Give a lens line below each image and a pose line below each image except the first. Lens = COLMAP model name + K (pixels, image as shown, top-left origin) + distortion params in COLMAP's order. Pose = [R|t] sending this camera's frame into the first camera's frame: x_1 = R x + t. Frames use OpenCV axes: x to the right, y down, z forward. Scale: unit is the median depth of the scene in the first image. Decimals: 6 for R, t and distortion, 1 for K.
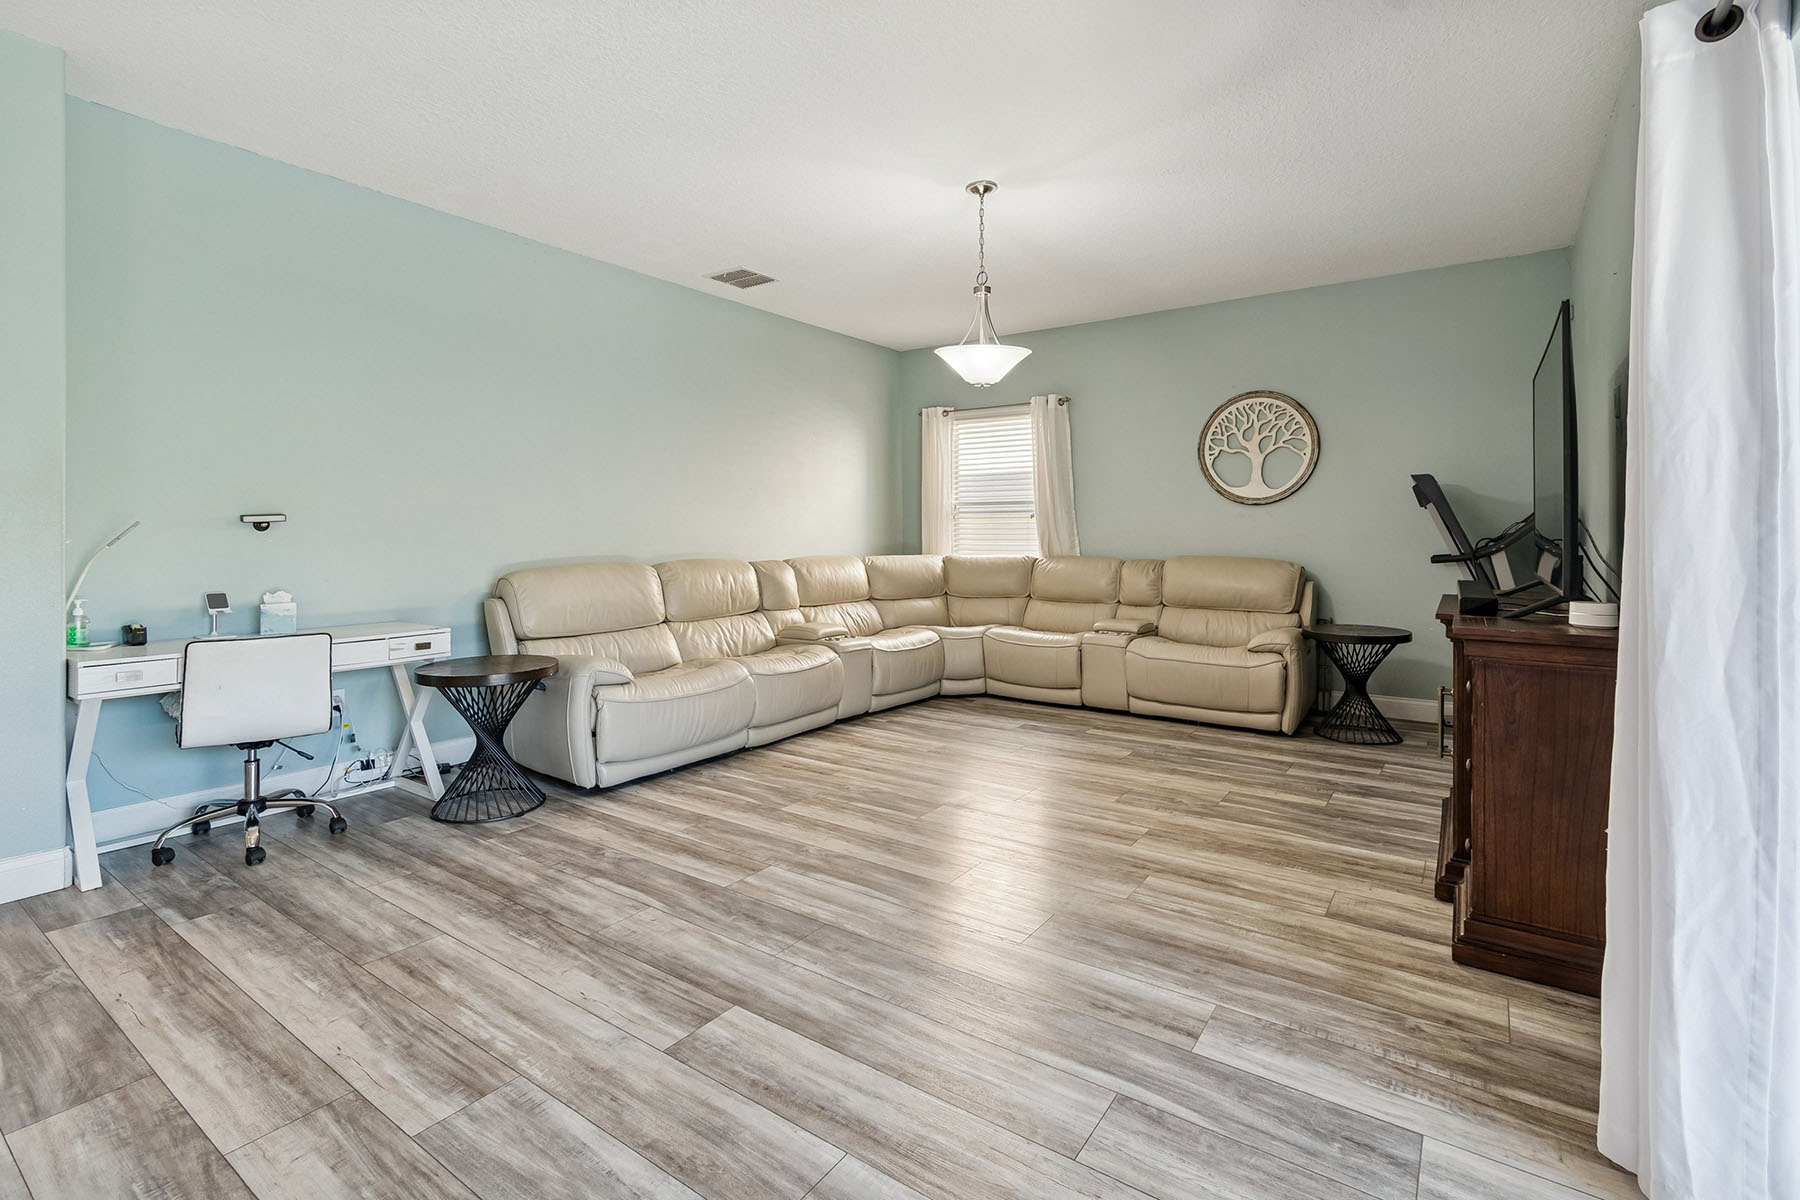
lens RADIAL K [[825.0, 0, 905.4], [0, 825.0, 529.4], [0, 0, 1]] dist [0.005135, -0.003973]
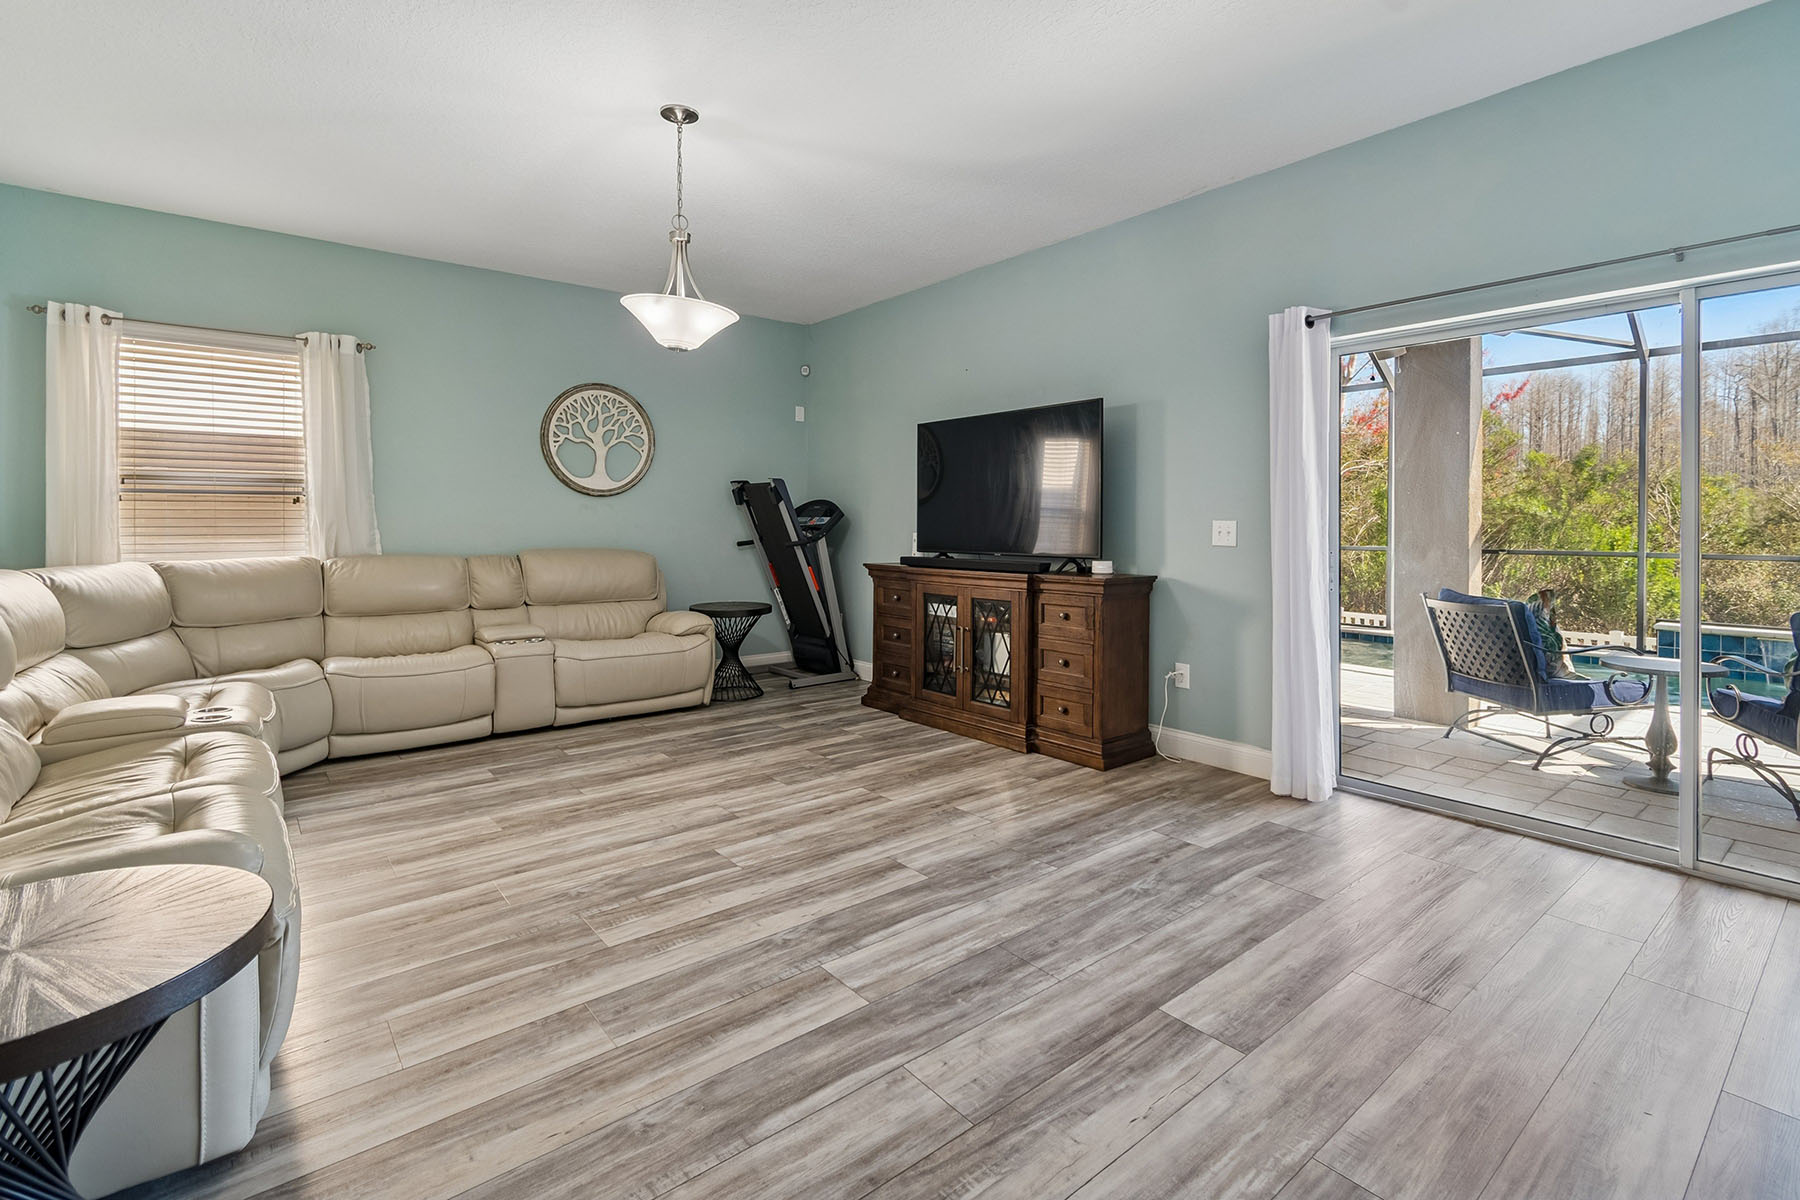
lens RADIAL K [[825.0, 0, 892.9], [0, 825.0, 532.1], [0, 0, 1]] dist [0.005135, -0.003973]
pose [[0.280174, -0.010266, 0.959894, -0.636189], [-0.003223, 0.999927, 0.011635, 0.001328], [-0.959944, -0.006353, 0.280120, 0.535538]]
